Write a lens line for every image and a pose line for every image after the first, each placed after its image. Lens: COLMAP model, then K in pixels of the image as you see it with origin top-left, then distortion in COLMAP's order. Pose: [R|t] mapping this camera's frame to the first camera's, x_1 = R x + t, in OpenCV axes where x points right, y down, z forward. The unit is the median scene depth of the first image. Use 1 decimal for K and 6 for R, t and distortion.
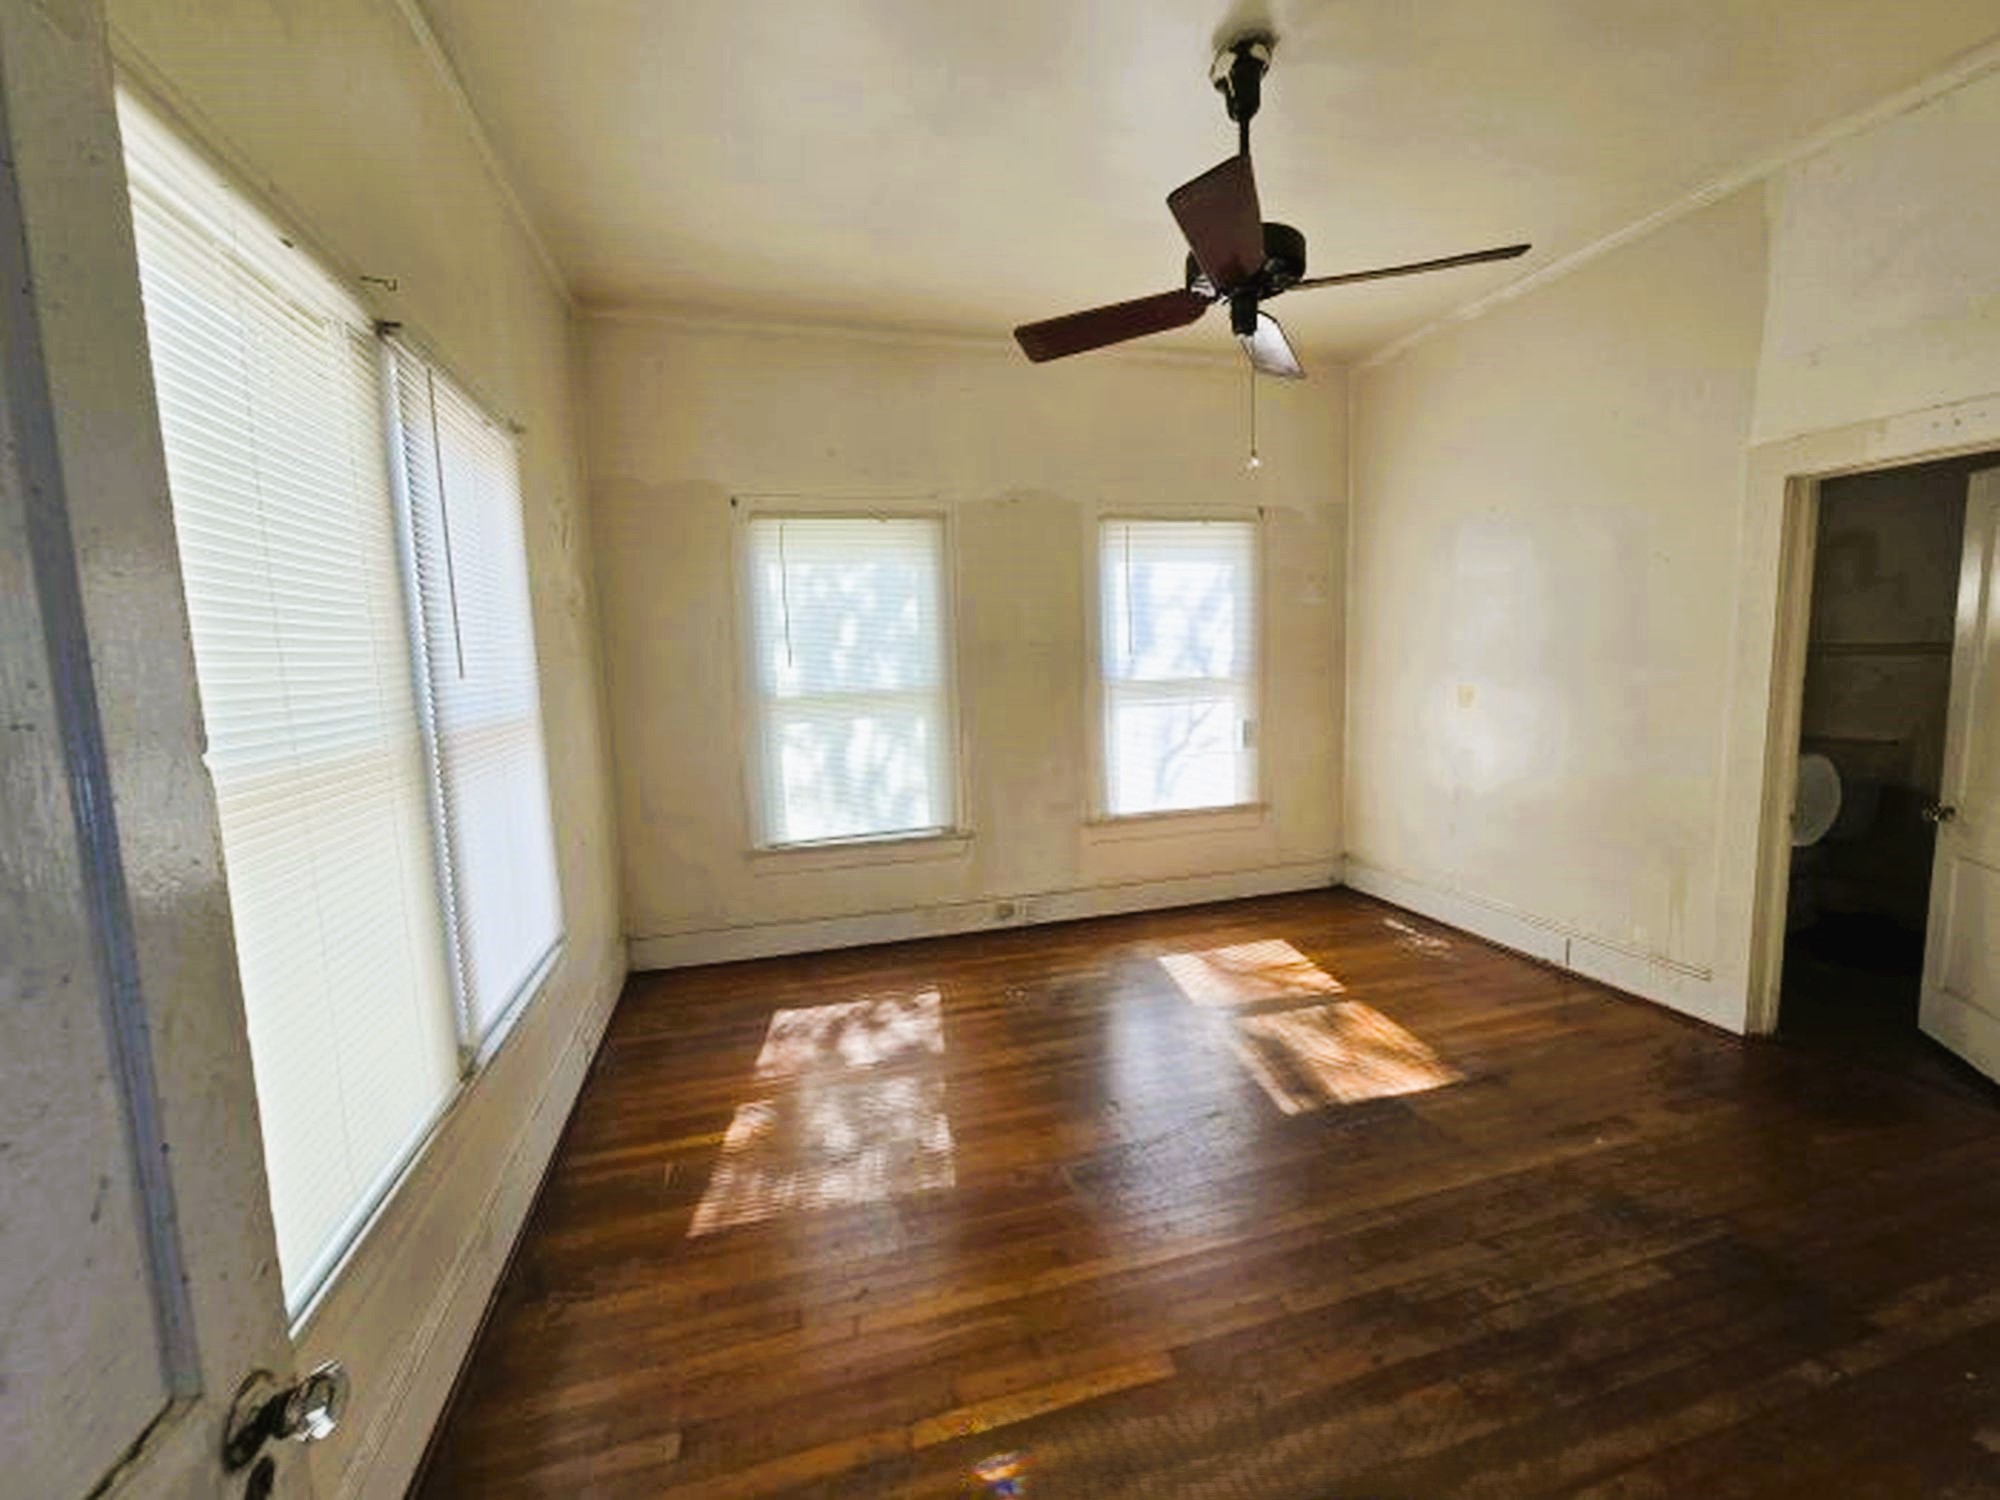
lens RADIAL K [[813.2, 0, 1000.0], [0, 813.2, 750.0], [0, 0, 1]] dist [-0.001583, 0.000367]
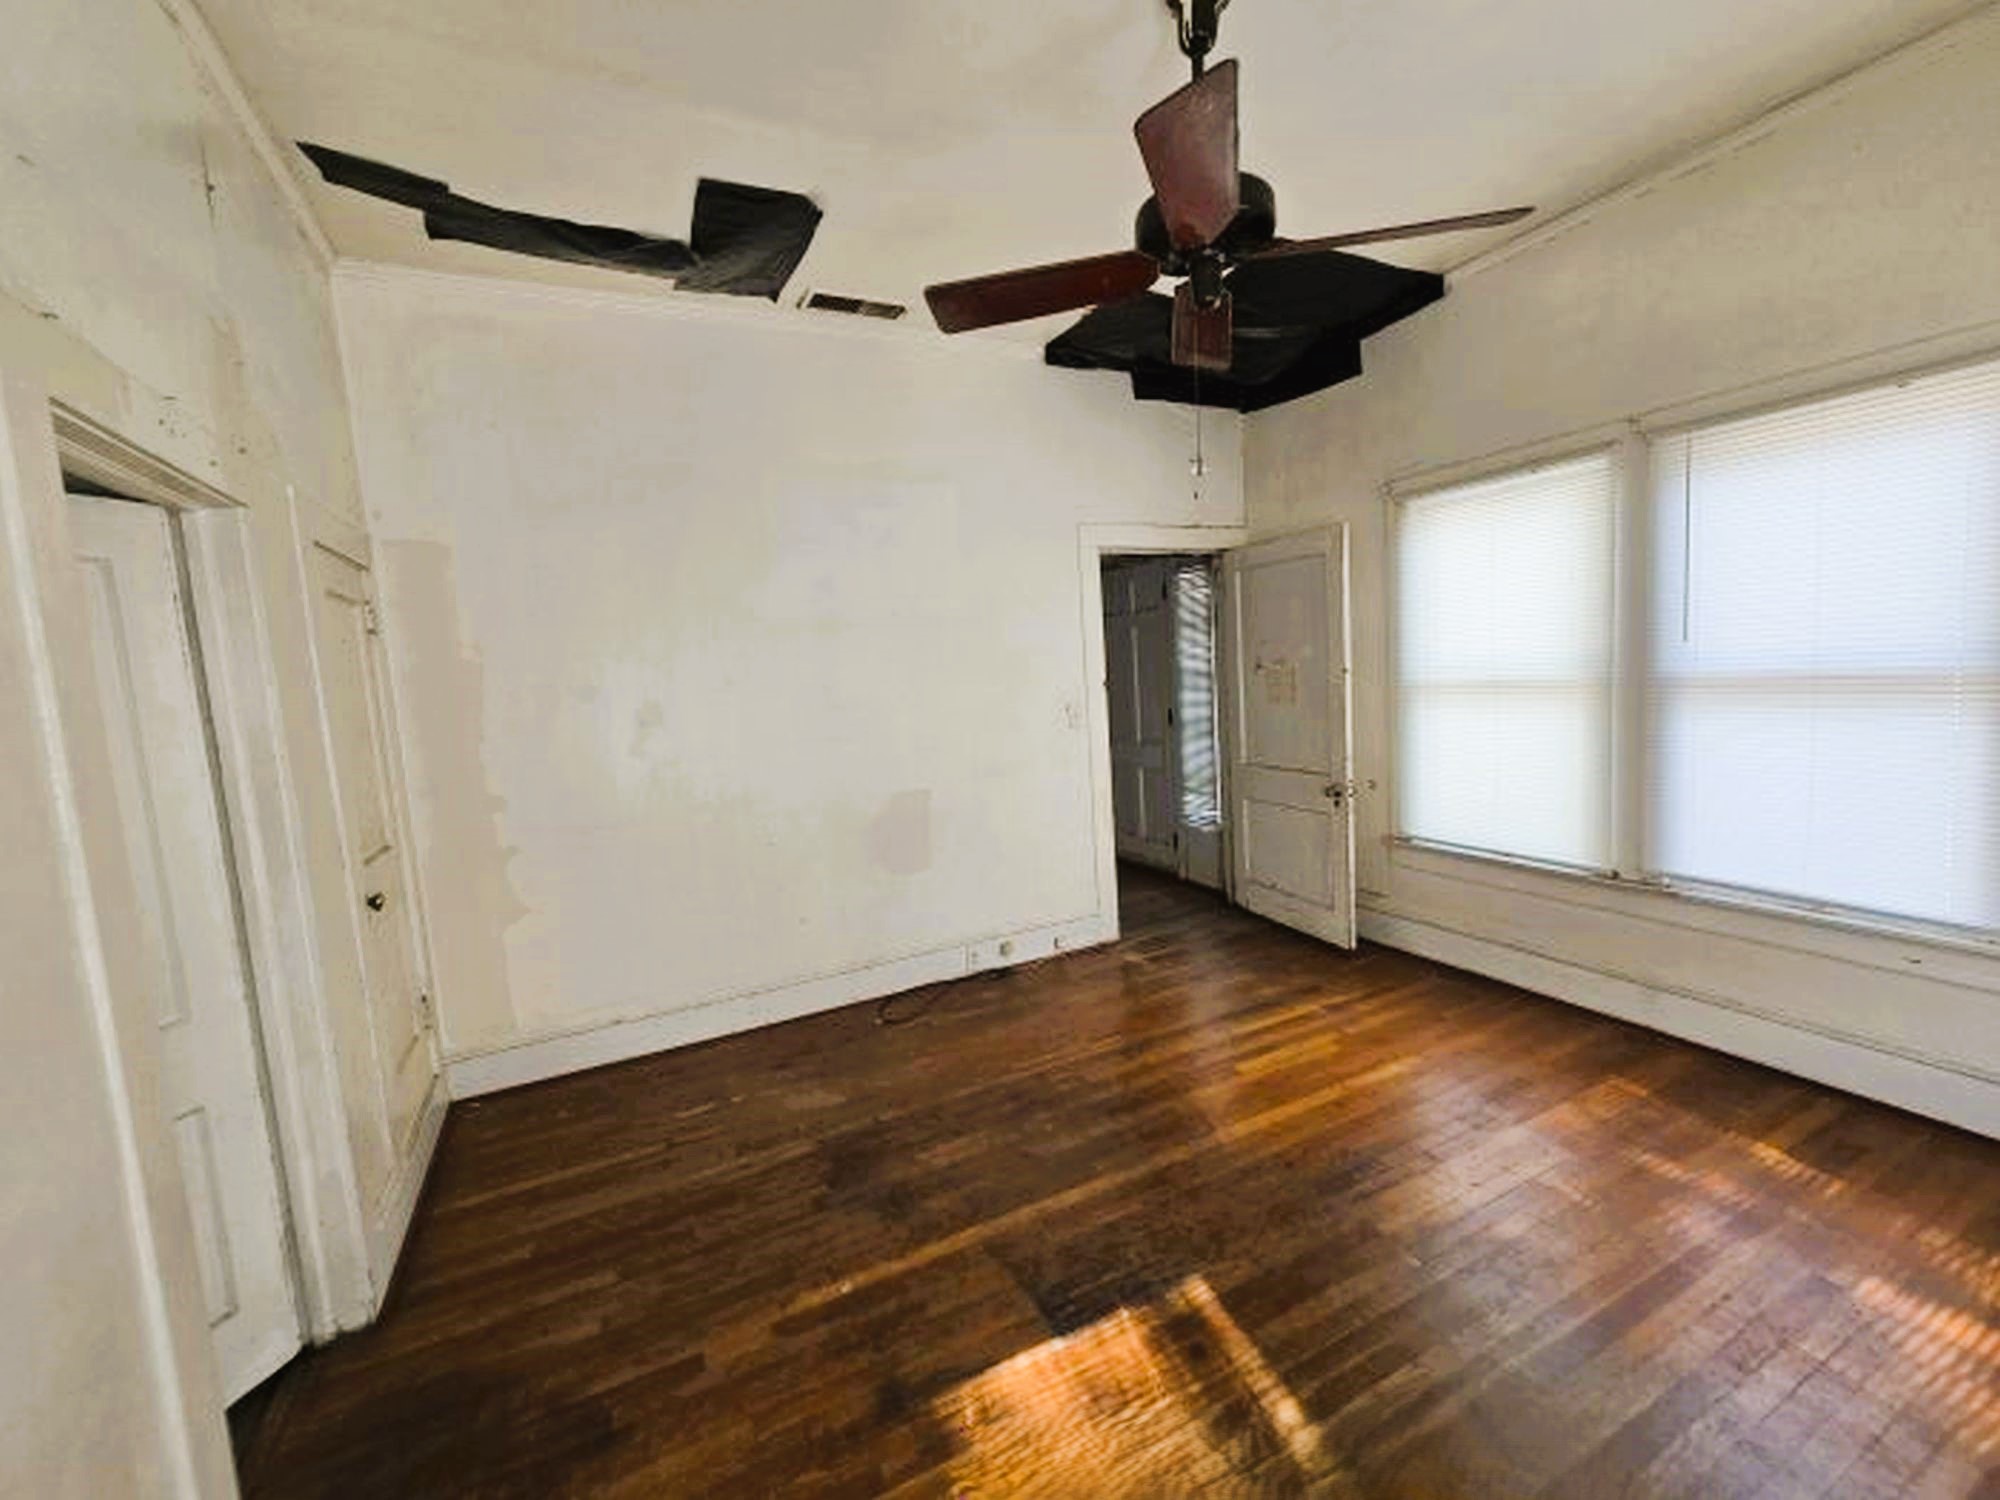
lens RADIAL K [[813.2, 0, 1000.0], [0, 813.2, 750.0], [0, 0, 1]] dist [-0.001583, 0.000367]
pose [[-0.978754, 0.115289, -0.169554, 0.716773], [0.075273, 0.971241, 0.225887, -0.272888], [0.190721, 0.208325, -0.959284, 1.880672]]
